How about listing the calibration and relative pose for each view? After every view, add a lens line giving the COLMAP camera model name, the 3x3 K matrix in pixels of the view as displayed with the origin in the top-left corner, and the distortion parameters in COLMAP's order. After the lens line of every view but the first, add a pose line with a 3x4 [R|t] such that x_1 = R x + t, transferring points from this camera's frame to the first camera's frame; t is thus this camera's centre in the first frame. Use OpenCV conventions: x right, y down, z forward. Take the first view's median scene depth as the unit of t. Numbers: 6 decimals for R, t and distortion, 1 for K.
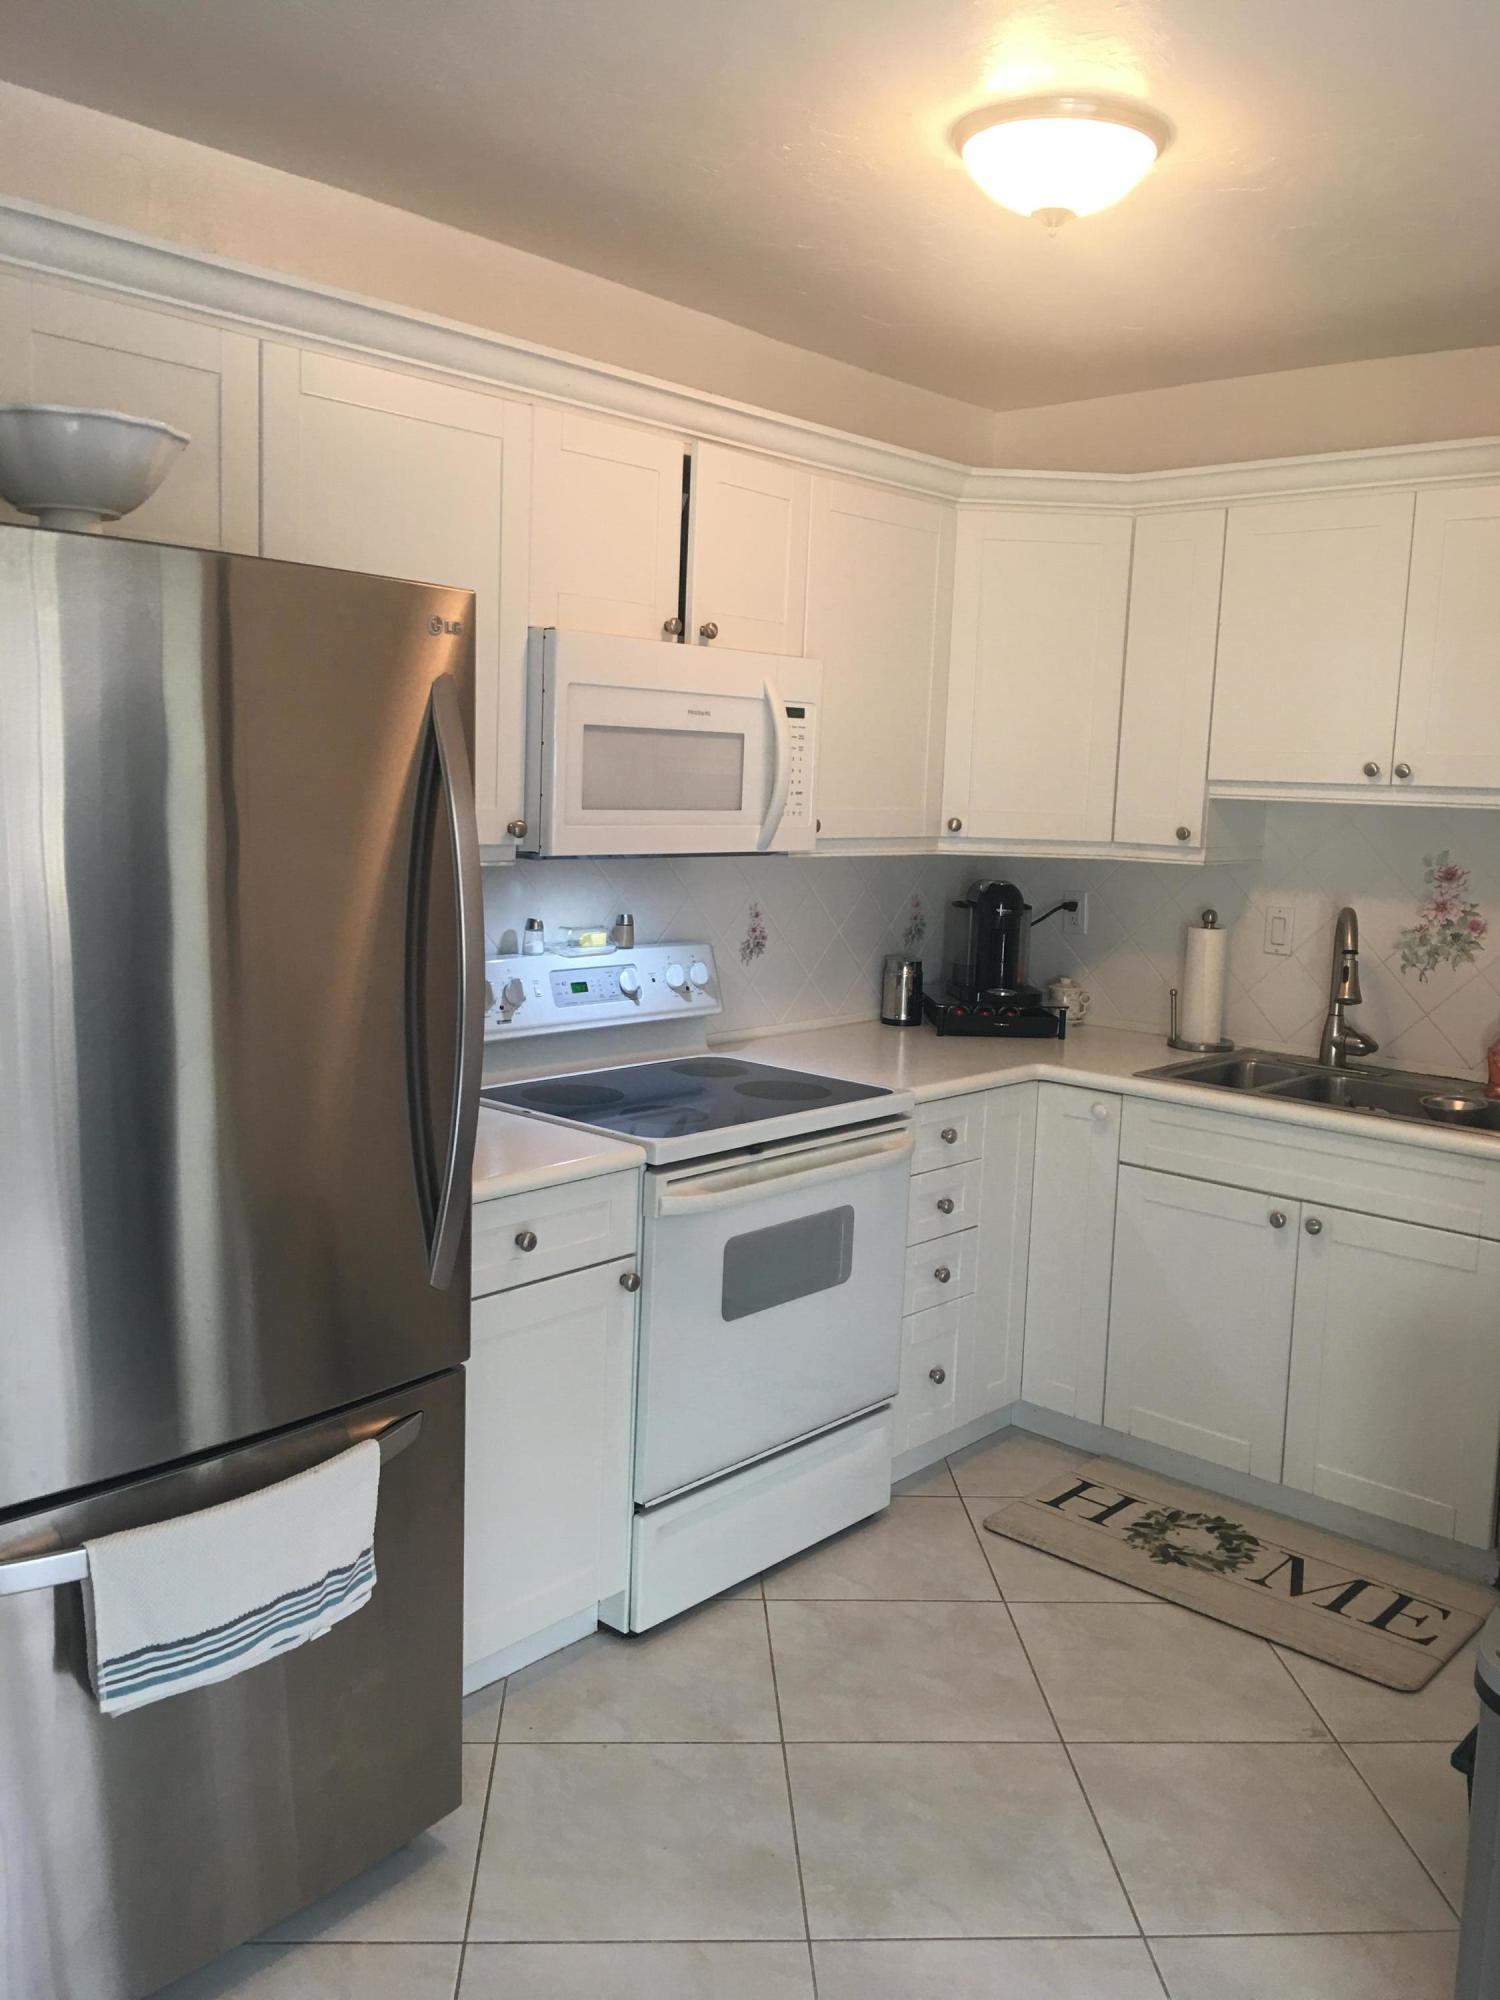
lens RADIAL K [[1693.6, 0, 747.1], [0, 1693.6, 994.4], [0, 0, 1]] dist [0.068968, -0.071325]
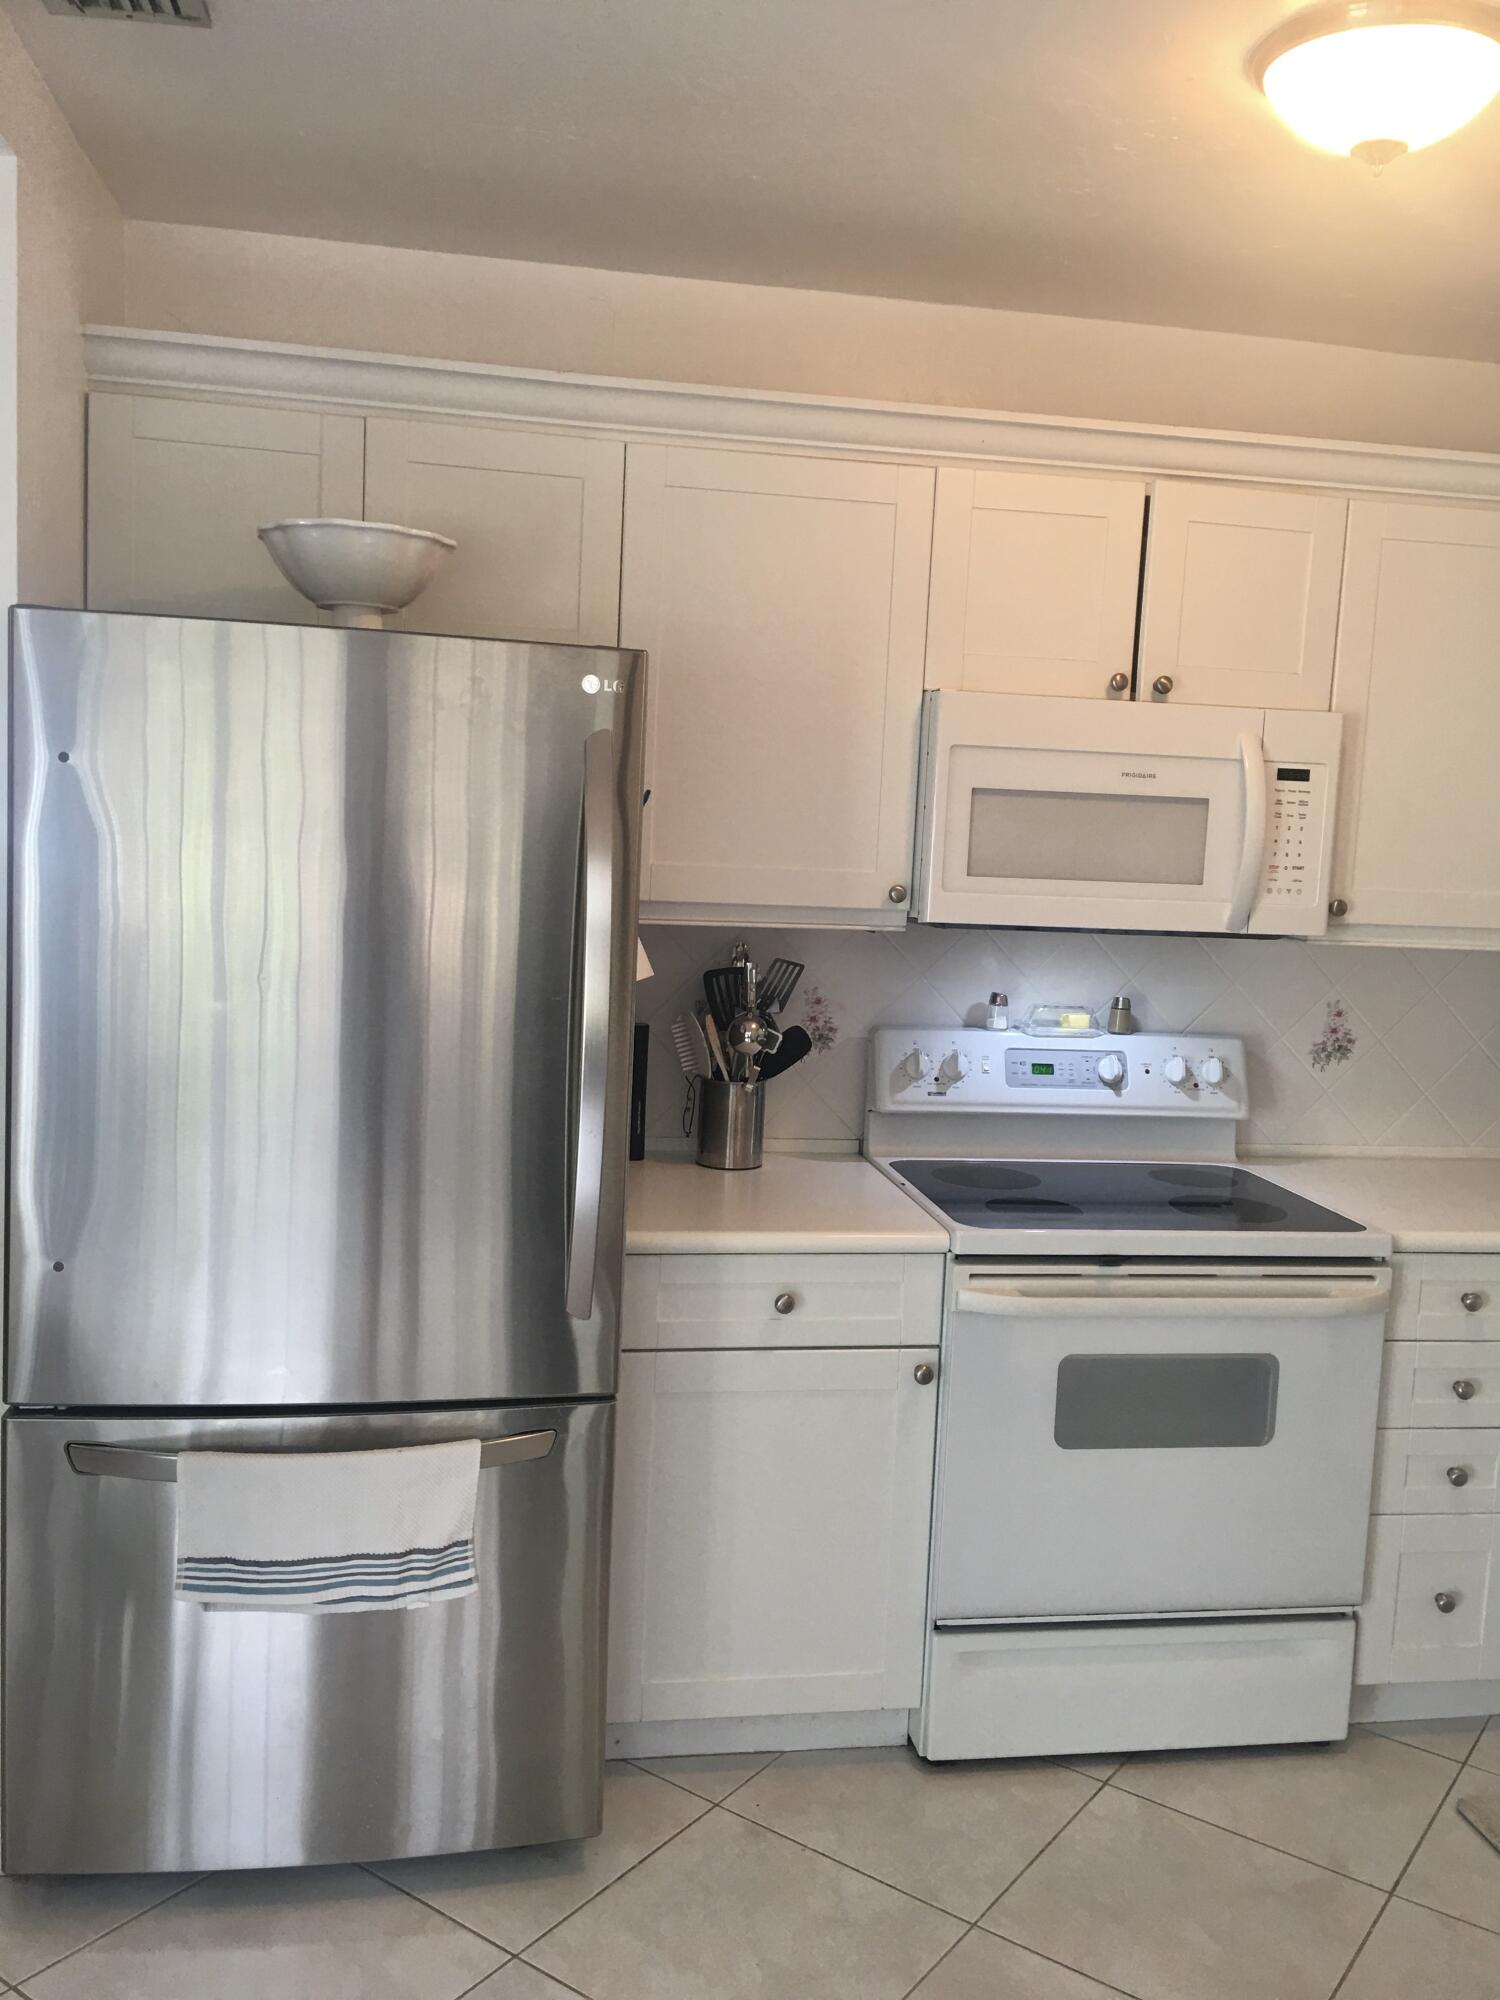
lens RADIAL K [[1693.6, 0, 745.6], [0, 1693.6, 1004.6], [0, 0, 1]] dist [0.068968, -0.071325]
pose [[0.776916, 0.067529, -0.625972, 0.374240], [-0.101524, 0.994657, -0.018703, -0.005626], [0.621365, 0.078082, 0.779621, 0.165307]]
